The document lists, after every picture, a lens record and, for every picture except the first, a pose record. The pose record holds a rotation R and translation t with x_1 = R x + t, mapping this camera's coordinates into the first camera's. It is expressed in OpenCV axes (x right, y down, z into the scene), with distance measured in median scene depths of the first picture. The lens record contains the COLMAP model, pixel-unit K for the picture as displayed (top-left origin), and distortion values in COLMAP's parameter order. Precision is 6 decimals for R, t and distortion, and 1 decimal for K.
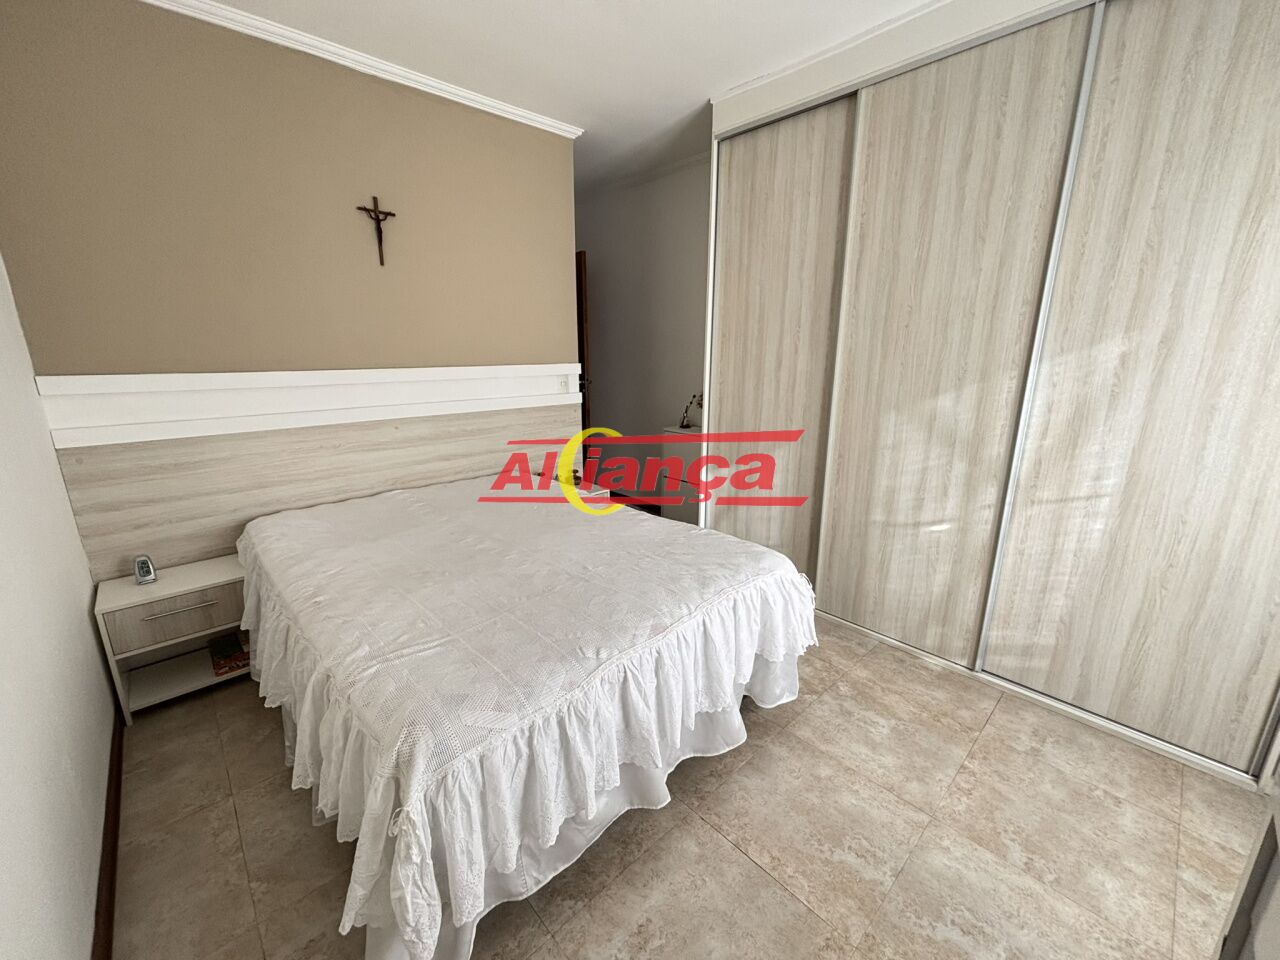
lens RADIAL K [[516.2, 0, 640.0], [0, 516.2, 480.0], [0, 0, 1]] dist [0.000123, 0.000187]
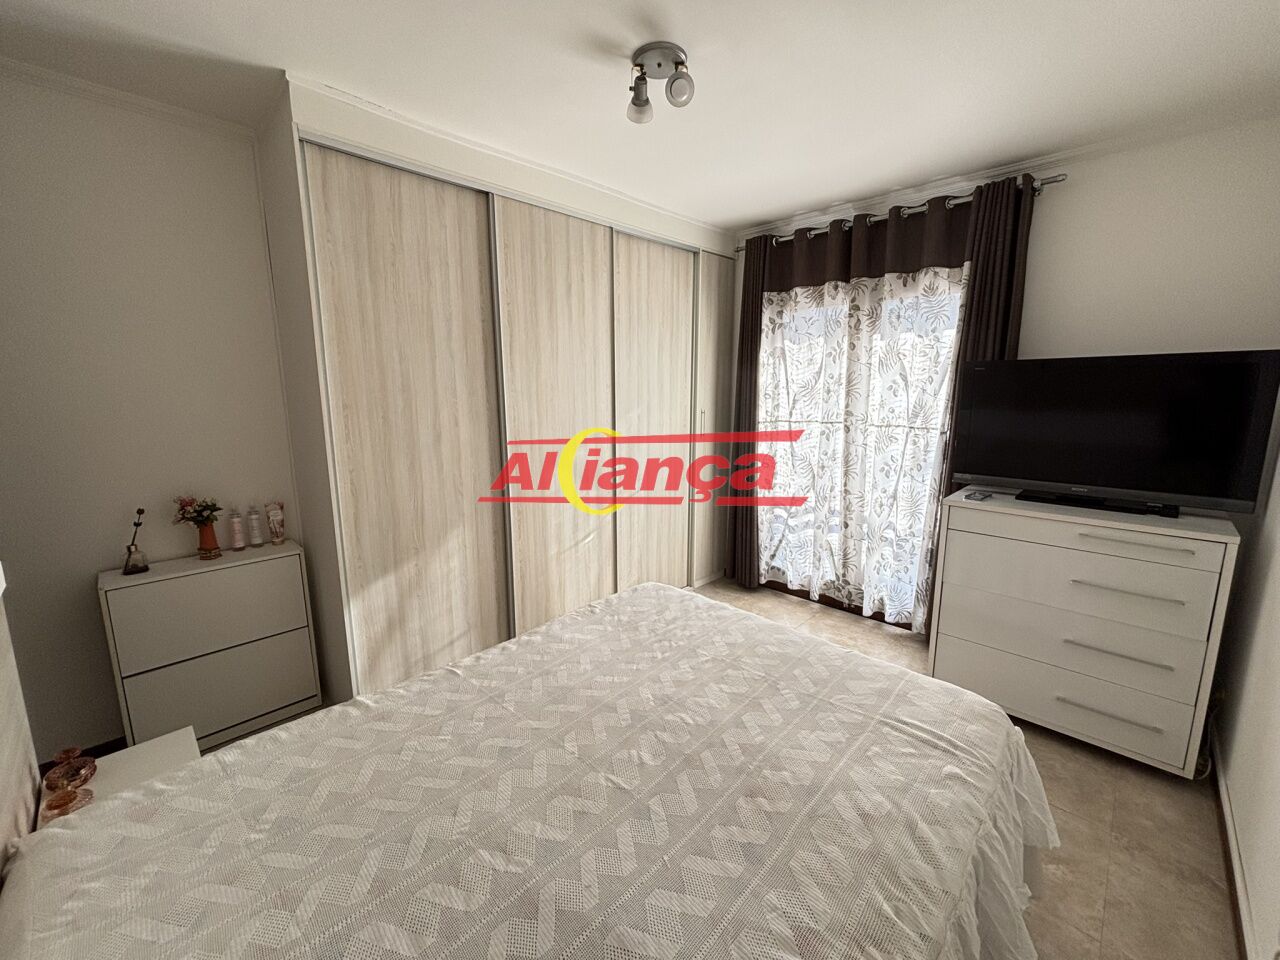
lens RADIAL K [[516.2, 0, 640.0], [0, 516.2, 480.0], [0, 0, 1]] dist [0.000123, 0.000187]
pose [[-0.040789, -0.171709, 0.984303, -0.717247], [0.245365, 0.953236, 0.176458, -0.252029], [-0.968572, 0.248711, 0.003250, 0.748440]]
